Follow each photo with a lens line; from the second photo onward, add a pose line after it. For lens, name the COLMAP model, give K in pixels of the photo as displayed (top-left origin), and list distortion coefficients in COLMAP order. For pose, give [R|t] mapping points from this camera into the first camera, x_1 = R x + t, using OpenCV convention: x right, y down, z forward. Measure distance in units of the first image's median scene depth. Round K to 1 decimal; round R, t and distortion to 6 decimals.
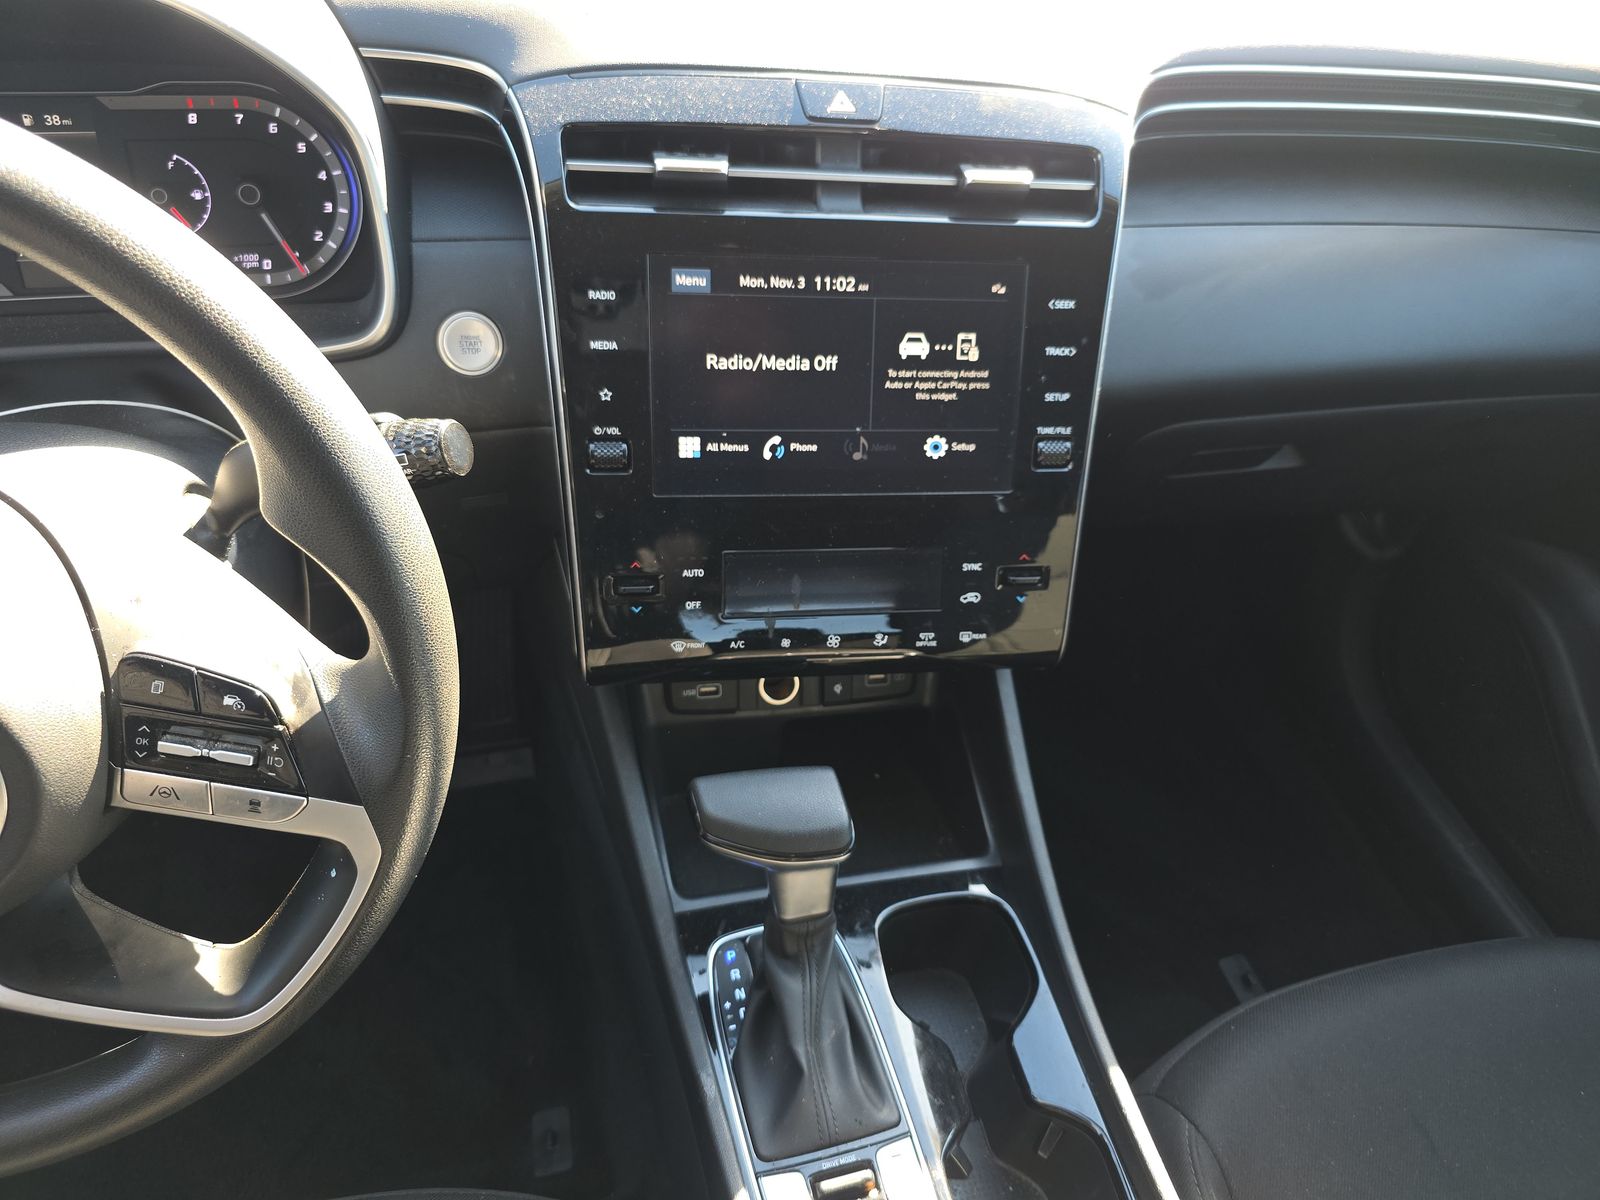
lens RADIAL K [[1070.5, 0, 797.2], [0, 1070.5, 603.0], [0, 0, 1]] dist [-0.008014, -0.025889]
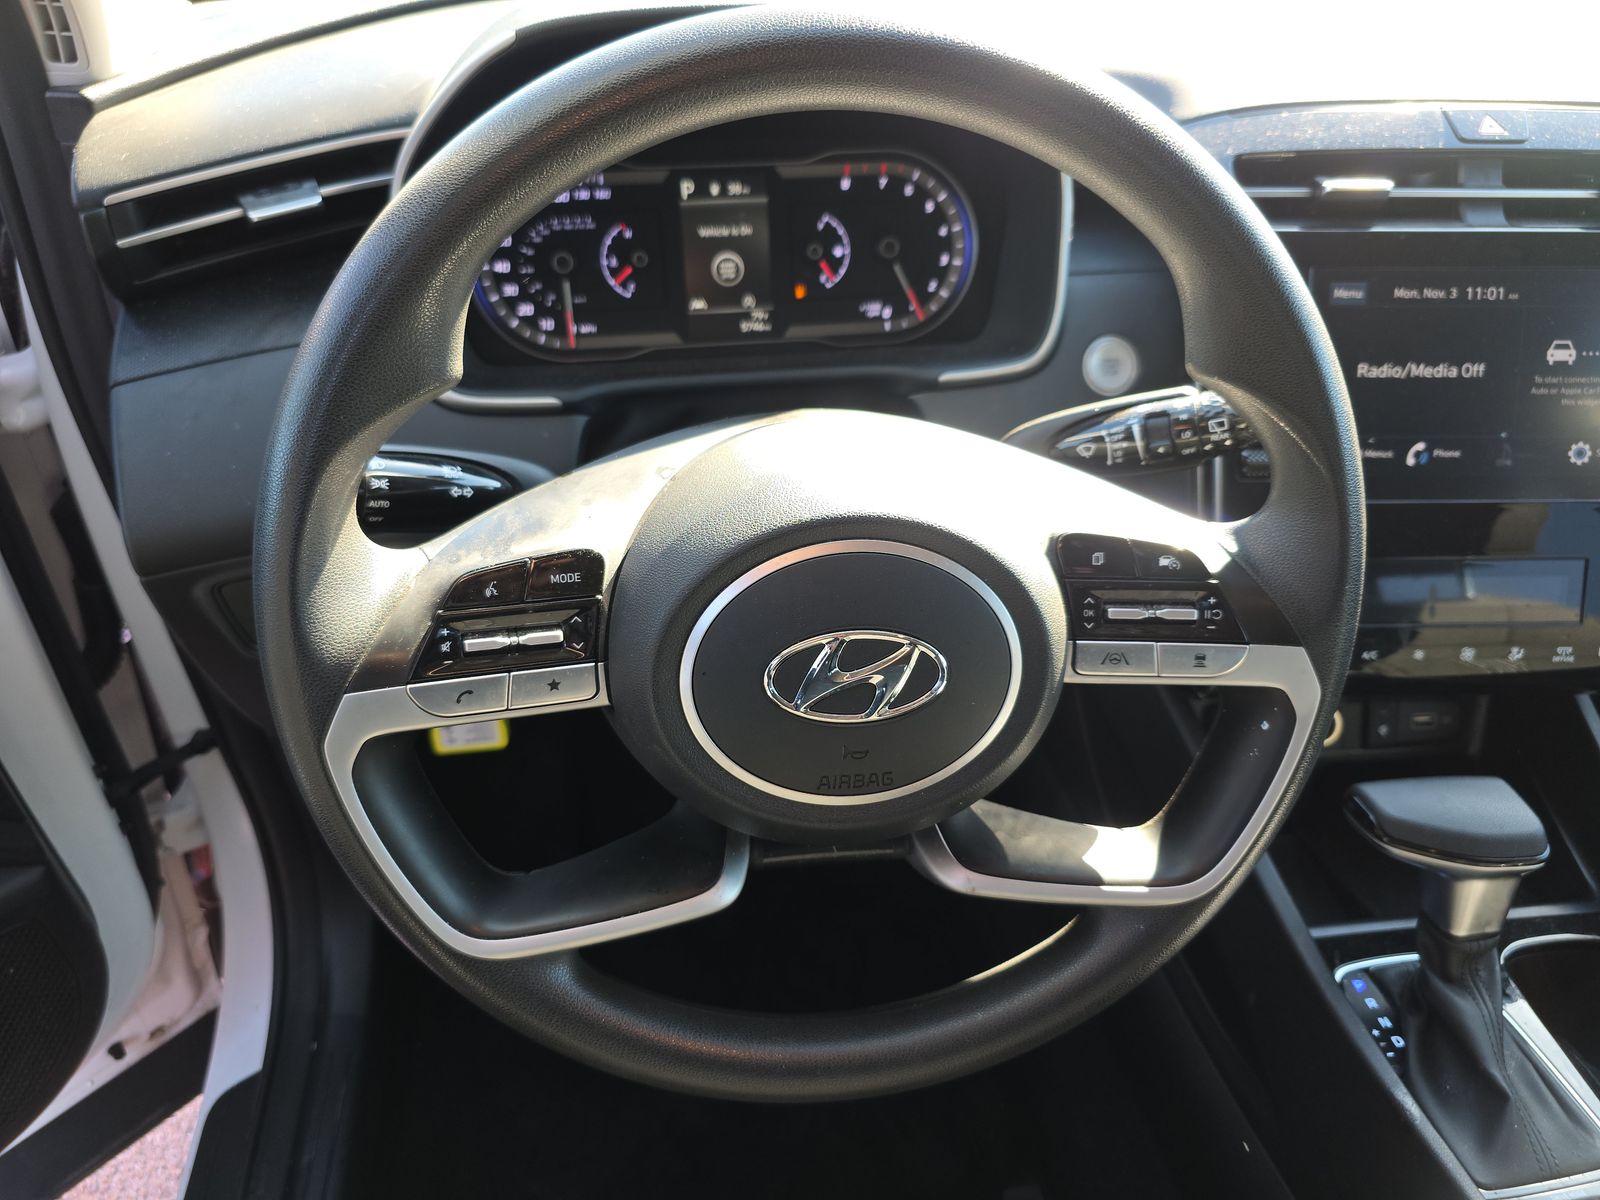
lens RADIAL K [[1070.5, 0, 799.5], [0, 1070.5, 597.4], [0, 0, 1]] dist [-0.008014, -0.025889]
pose [[0.984665, -0.004791, -0.174391, -0.428758], [-0.018728, 0.990943, -0.132969, 0.135697], [0.173448, 0.134196, 0.975657, -0.065758]]
